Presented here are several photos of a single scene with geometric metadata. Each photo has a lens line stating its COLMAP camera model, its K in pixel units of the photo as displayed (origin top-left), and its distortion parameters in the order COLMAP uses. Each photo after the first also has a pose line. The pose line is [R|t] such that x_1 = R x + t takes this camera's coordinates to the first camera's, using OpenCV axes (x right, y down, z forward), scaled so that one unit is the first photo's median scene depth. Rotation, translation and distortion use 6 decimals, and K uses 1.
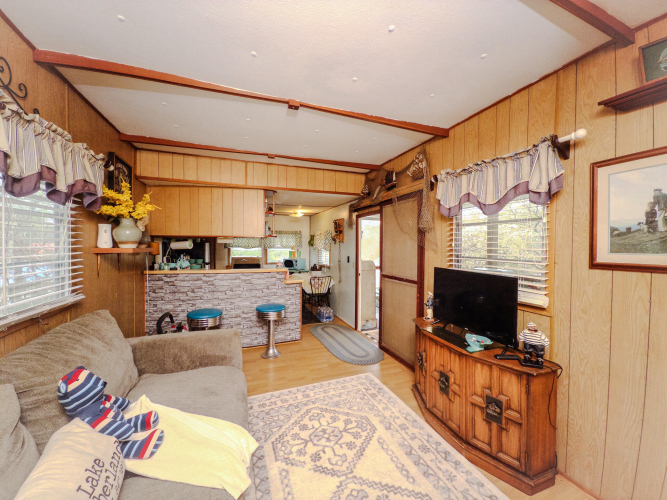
lens RADIAL K [[263.2, 0, 337.0], [0, 263.2, 248.1], [0, 0, 1]] dist [-0.010882, 0.001635]
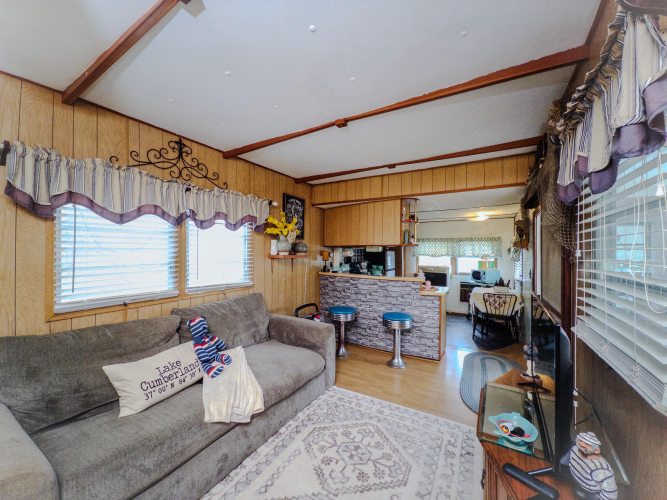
lens RADIAL K [[263.2, 0, 332.7], [0, 263.2, 248.2], [0, 0, 1]] dist [-0.010882, 0.001635]
pose [[0.615015, -0.011647, -0.788429, 0.528470], [-0.014524, 0.999554, -0.026095, -0.002735], [0.788382, 0.027500, 0.614572, 0.259661]]
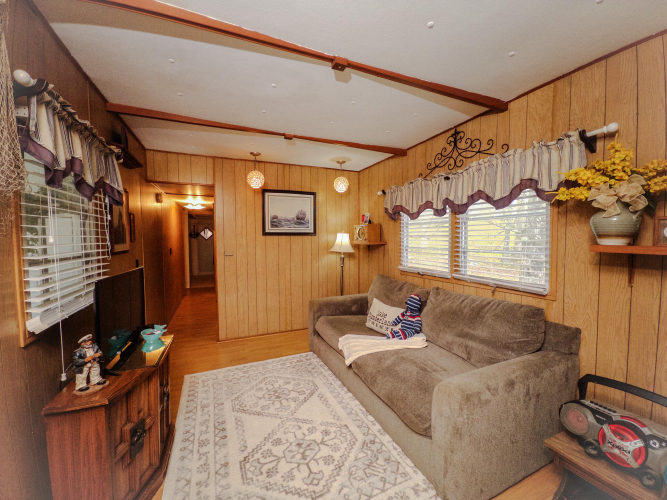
lens RADIAL K [[263.2, 0, 332.3], [0, 263.2, 250.7], [0, 0, 1]] dist [-0.010882, 0.001635]
pose [[-0.999124, 0.001740, -0.041809, -0.087026], [-0.001071, 0.997745, 0.067114, -0.026692], [0.041831, 0.067100, -0.996869, 1.459816]]
